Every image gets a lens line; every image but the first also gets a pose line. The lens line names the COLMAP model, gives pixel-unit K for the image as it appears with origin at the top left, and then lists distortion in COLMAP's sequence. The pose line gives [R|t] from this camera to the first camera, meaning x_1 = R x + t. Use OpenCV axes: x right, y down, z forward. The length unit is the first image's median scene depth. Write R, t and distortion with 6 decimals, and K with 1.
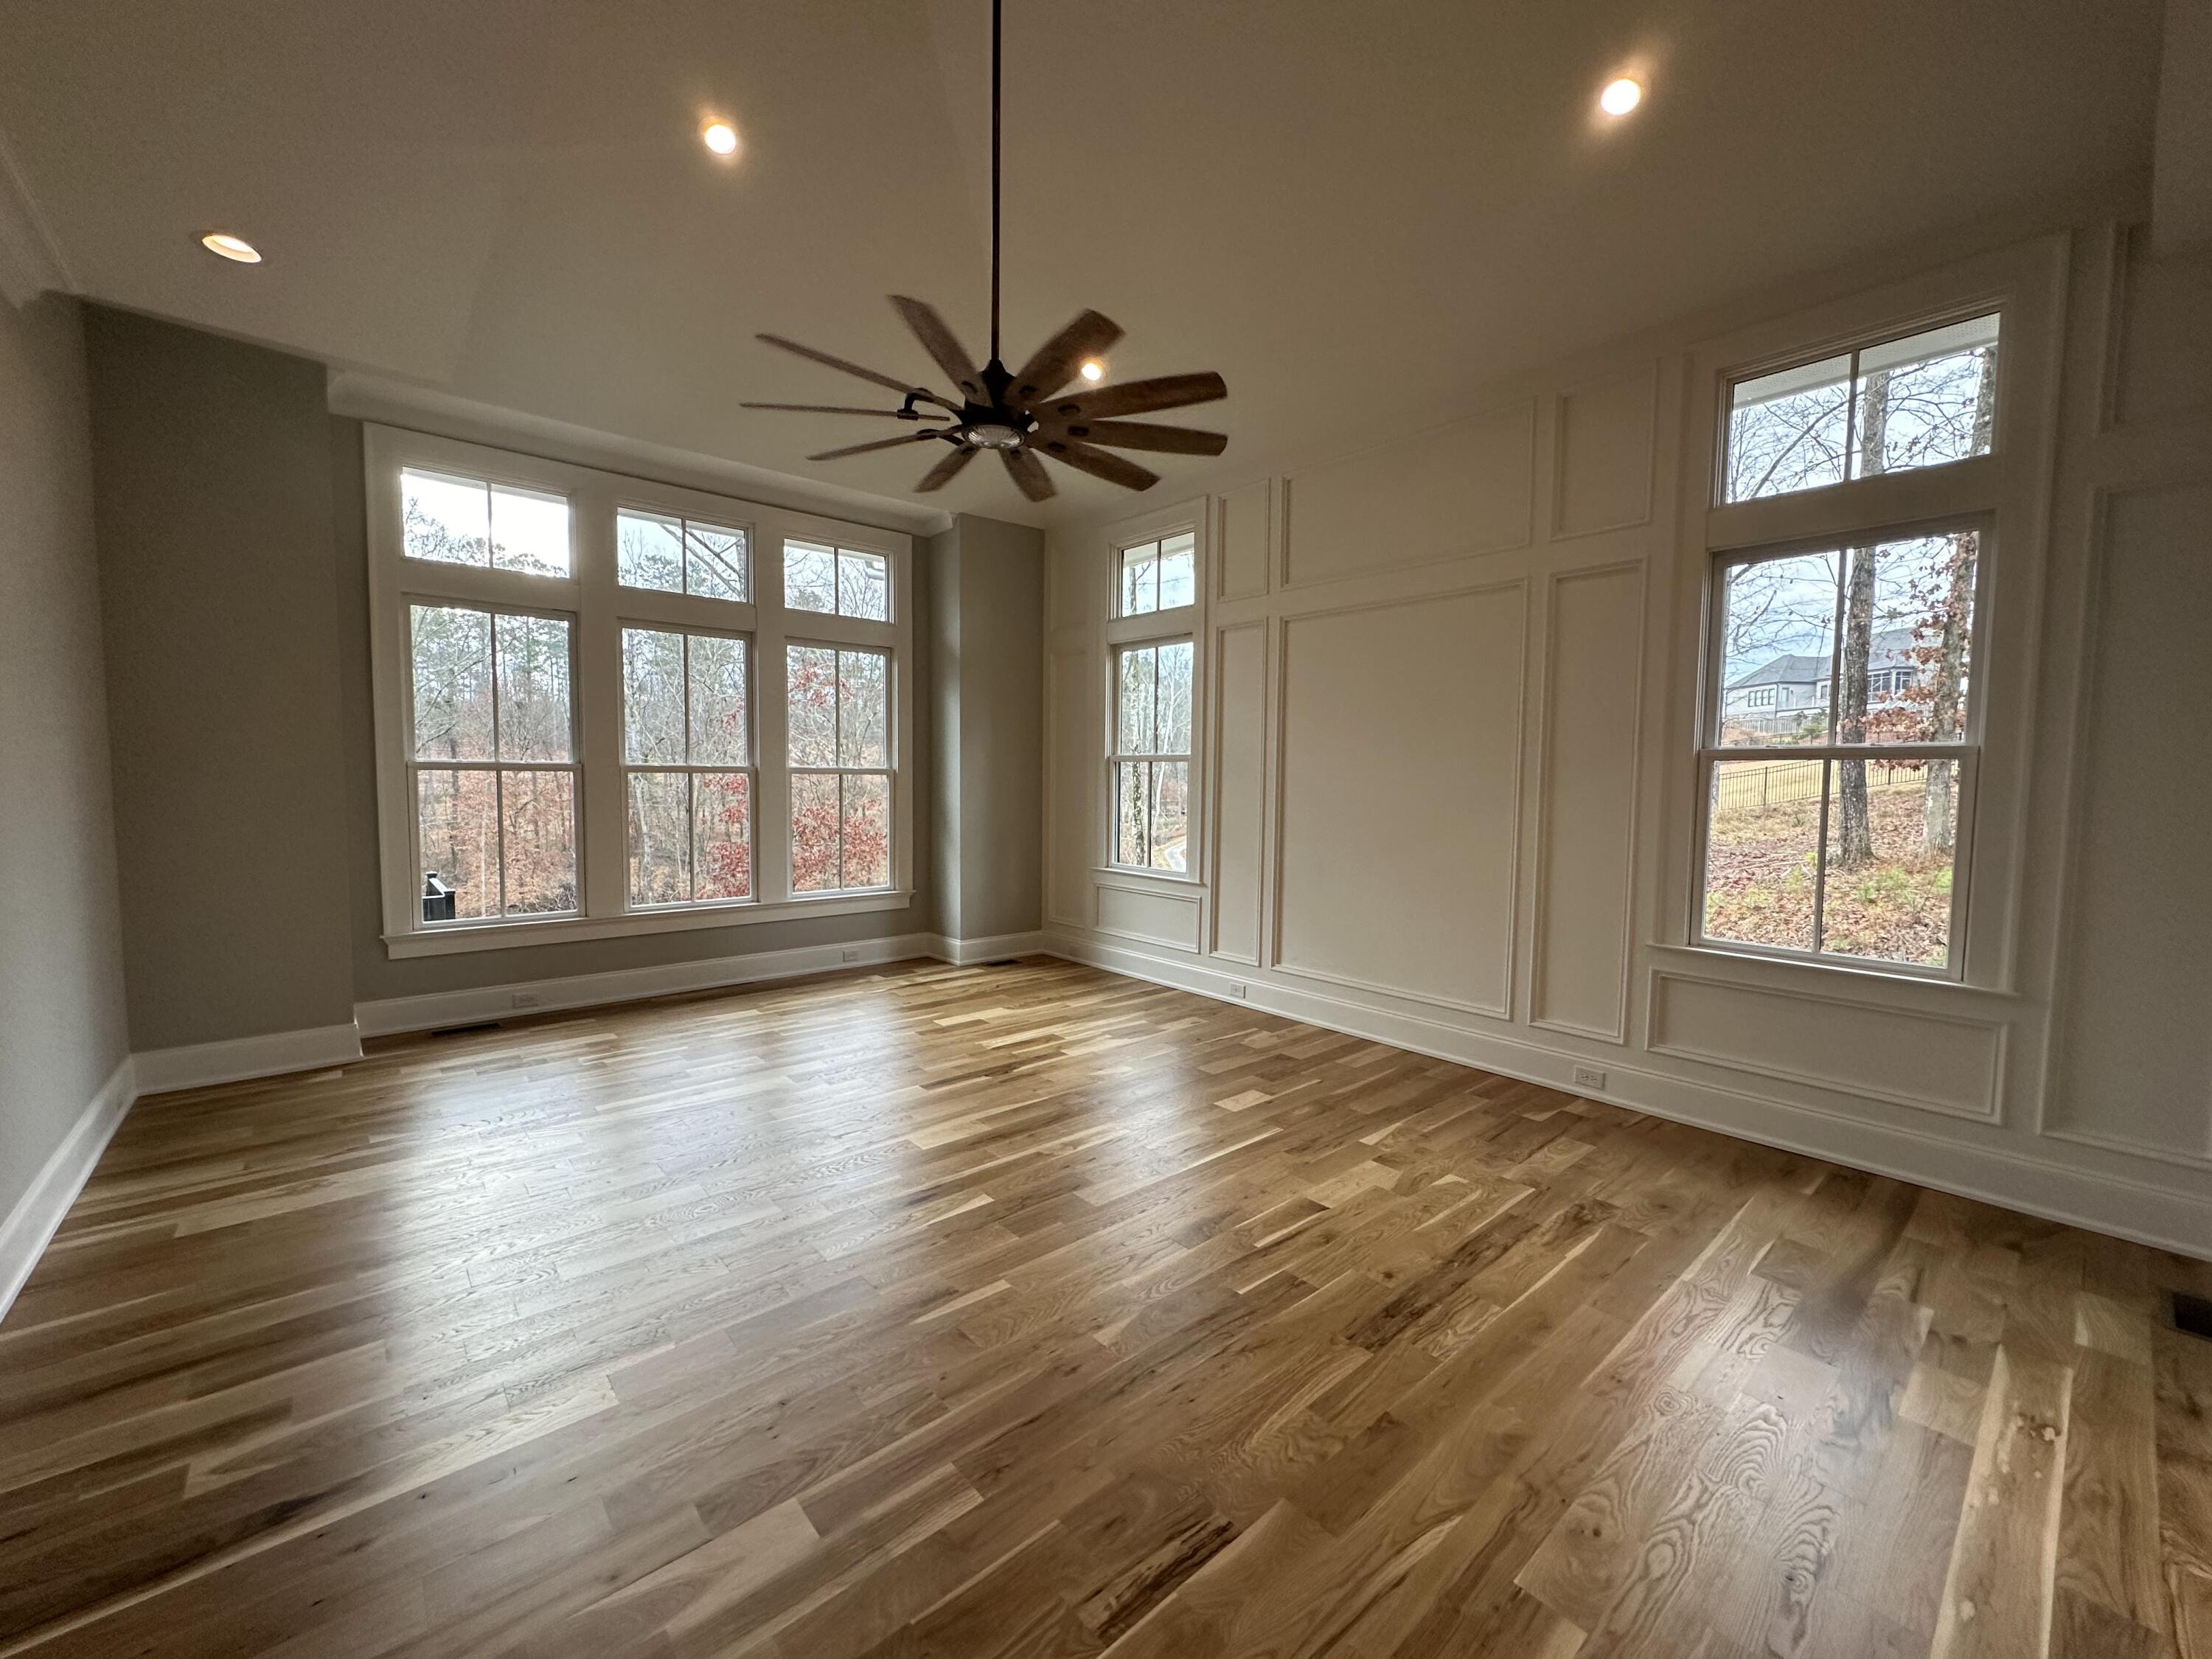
lens RADIAL K [[882.6, 0, 1105.5], [0, 882.6, 829.5], [0, 0, 1]] dist [-0.002946, 0.001352]
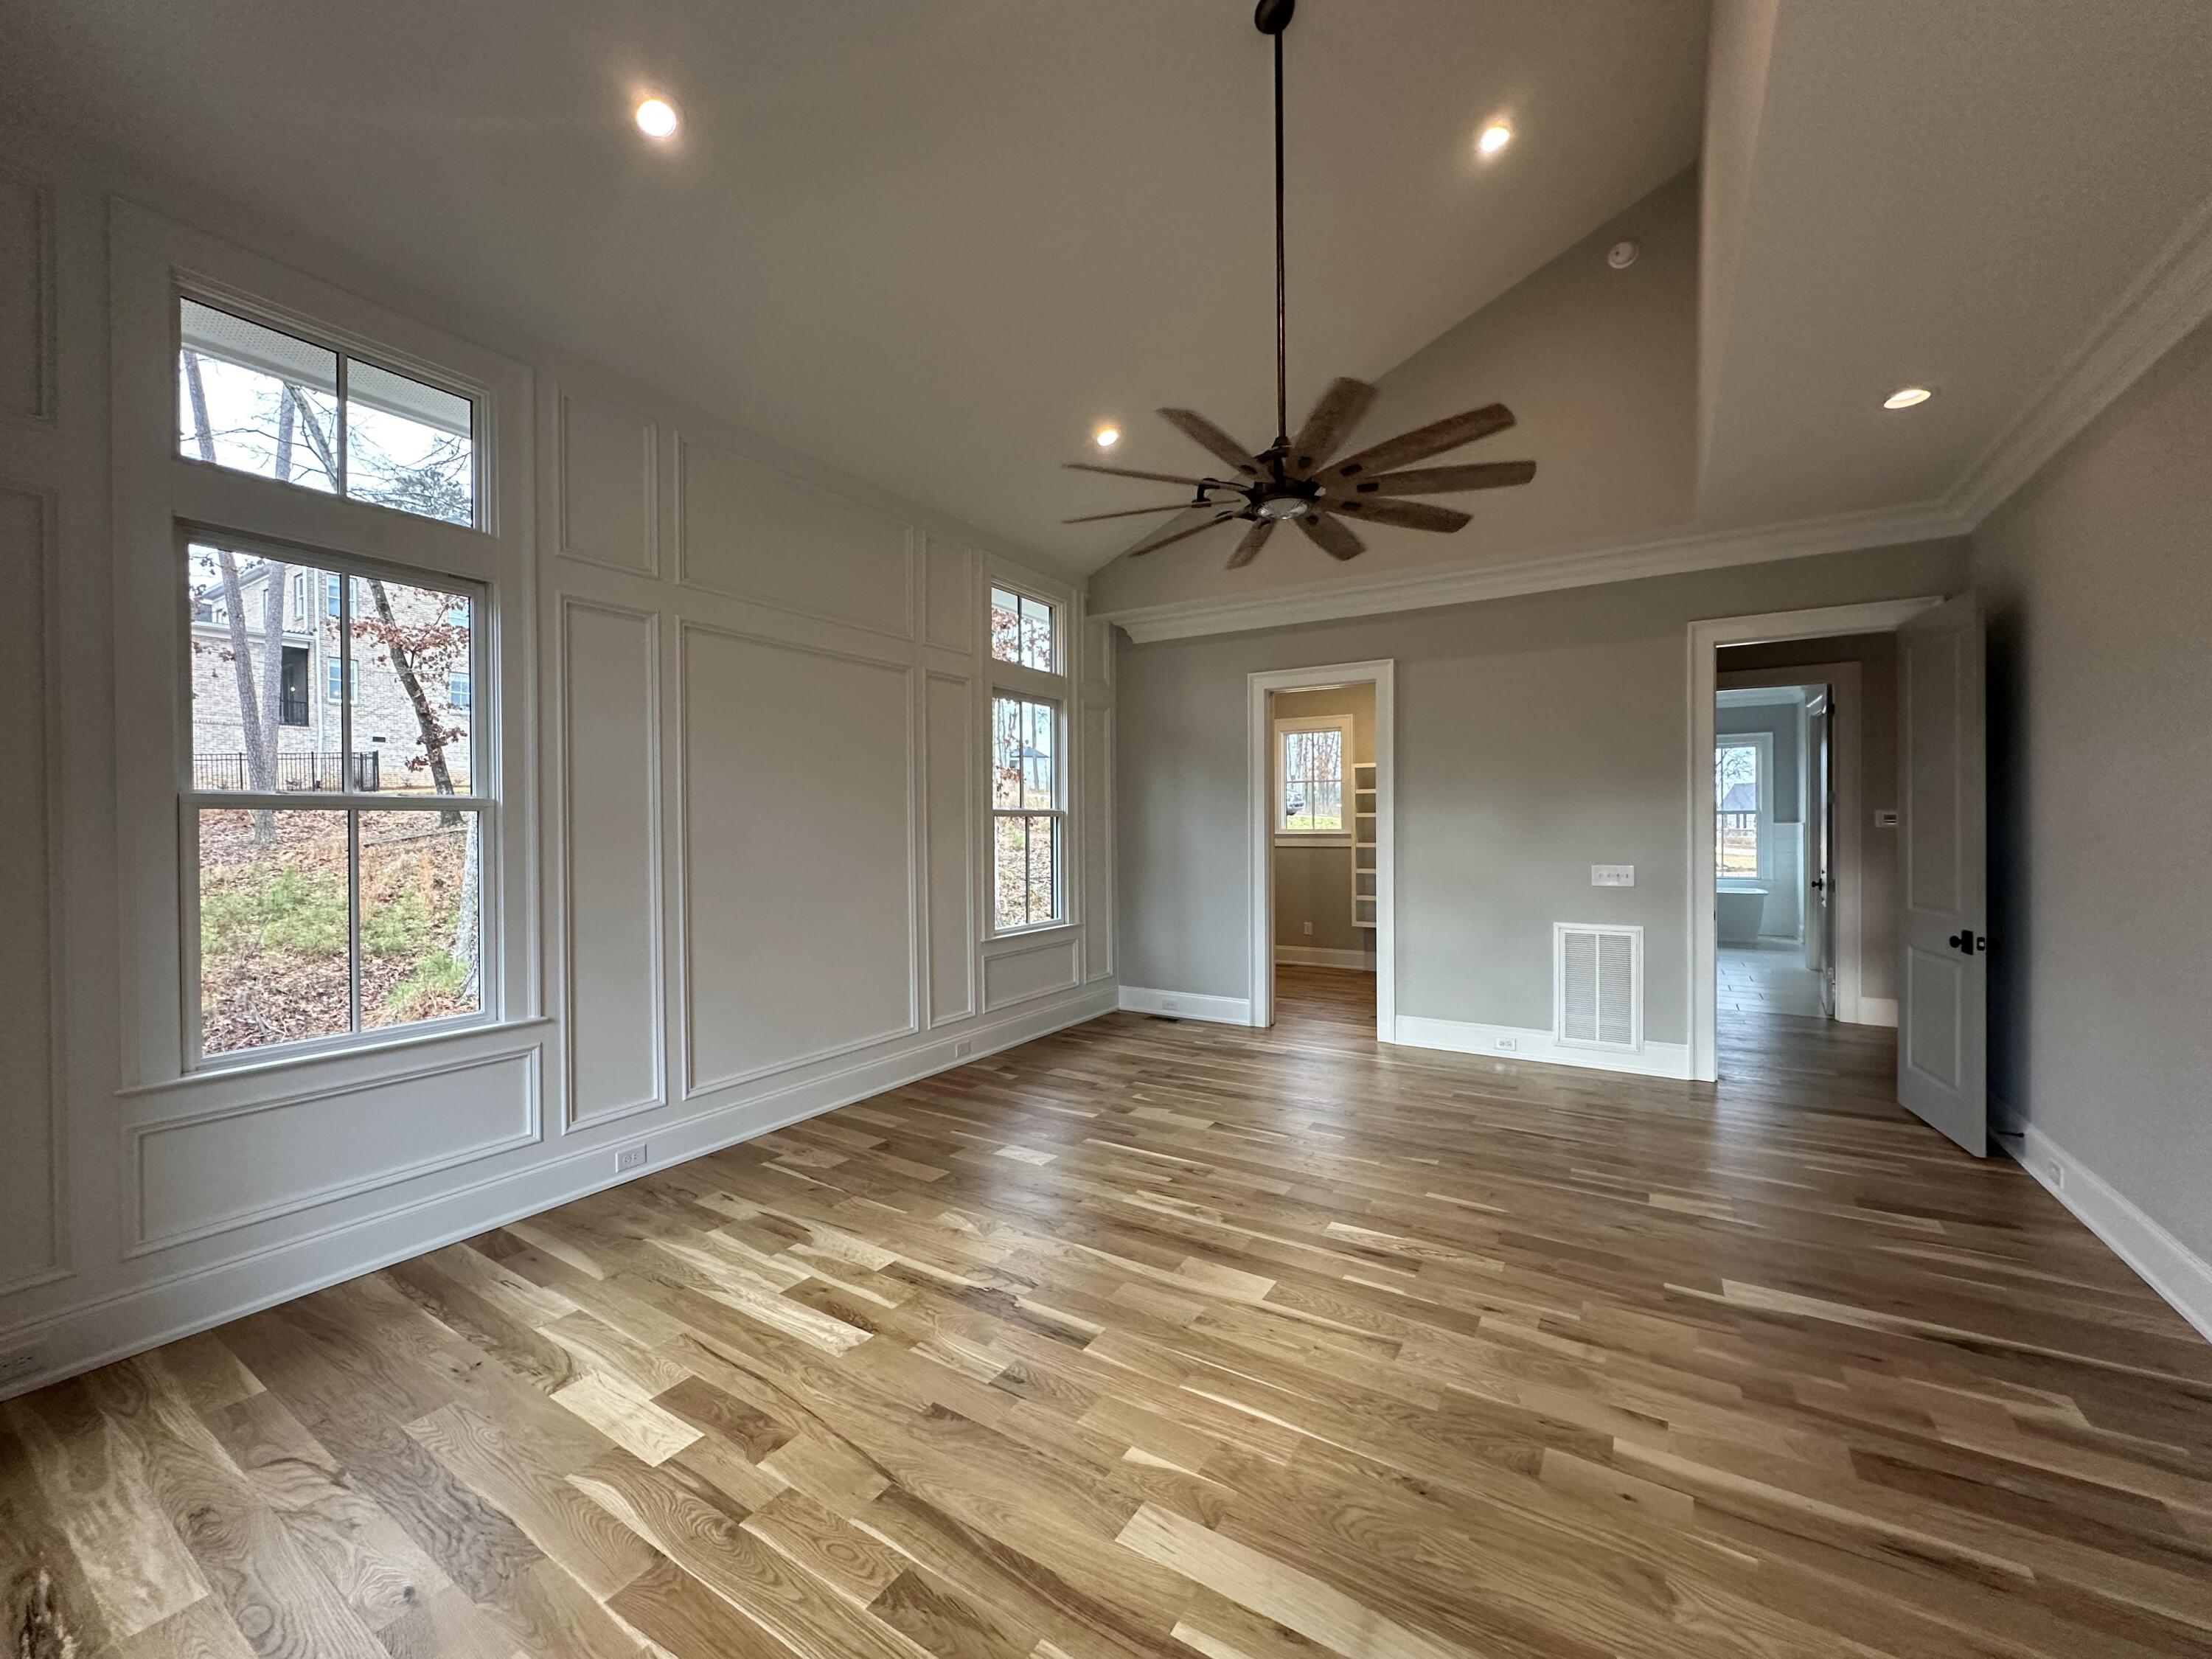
lens RADIAL K [[882.6, 0, 1095.9], [0, 882.6, 831.1], [0, 0, 1]] dist [-0.002946, 0.001352]
pose [[-0.288283, -0.015021, 0.957427, -0.894828], [0.061877, 0.997495, 0.034281, -0.098198], [-0.955544, 0.069125, -0.286631, 1.290288]]
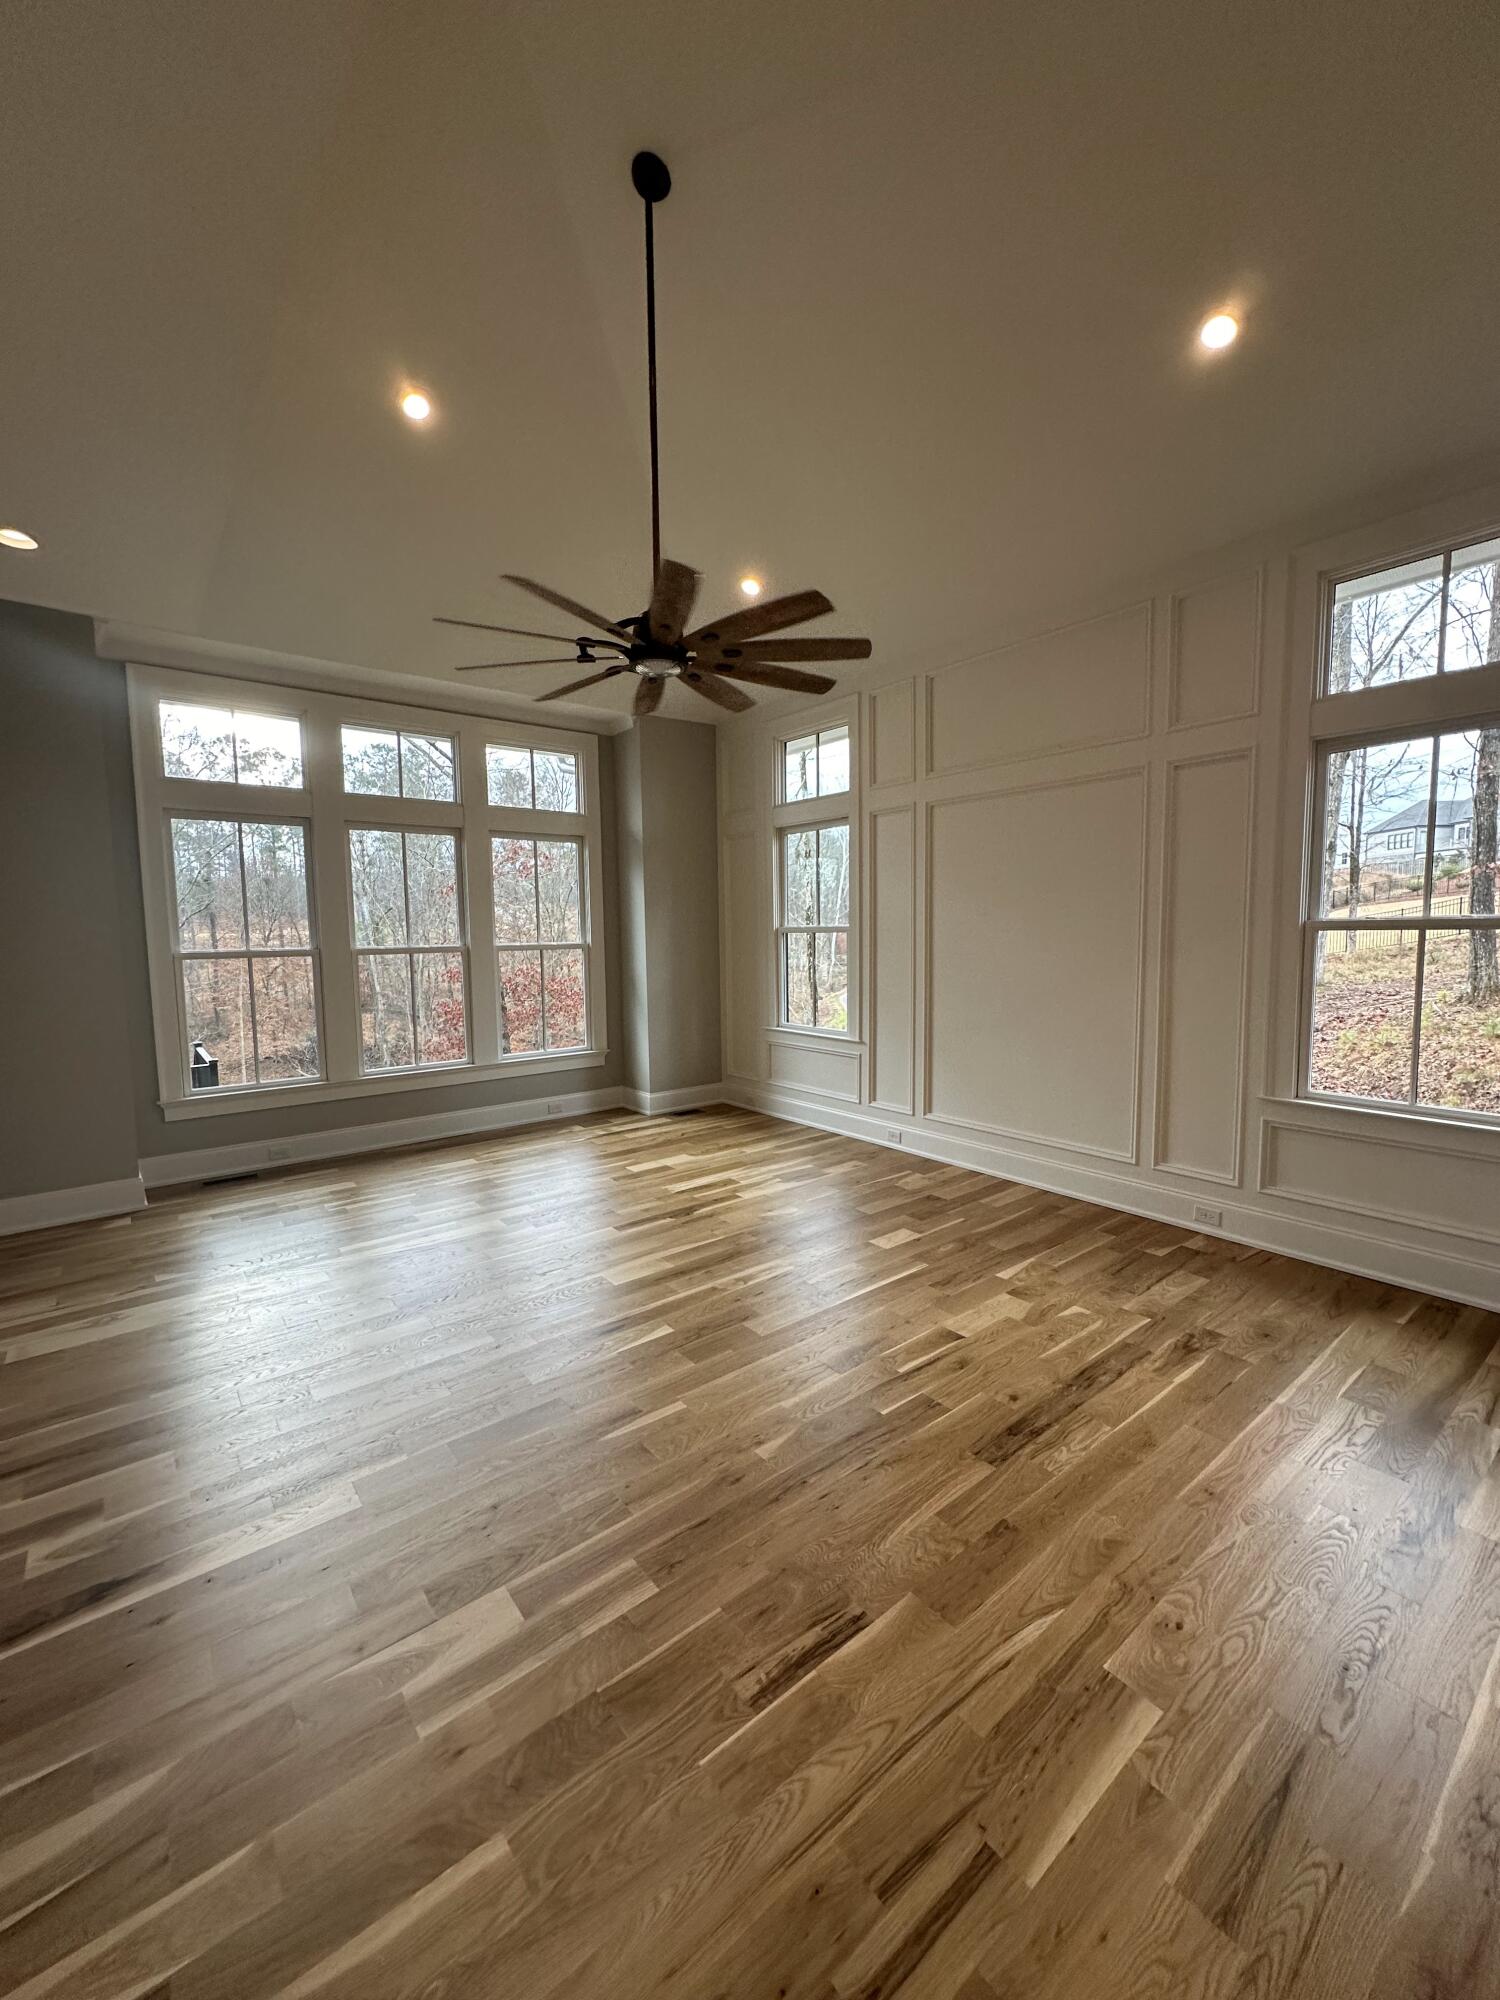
lens RADIAL K [[798.0, 0, 748.4], [0, 798.0, 998.4], [0, 0, 1]] dist [-0.002946, 0.001352]
pose [[0.998620, -0.021210, -0.048044, 0.025807], [0.022433, 0.999434, 0.025069, -0.034580], [0.047485, -0.026112, 0.998531, -0.028745]]
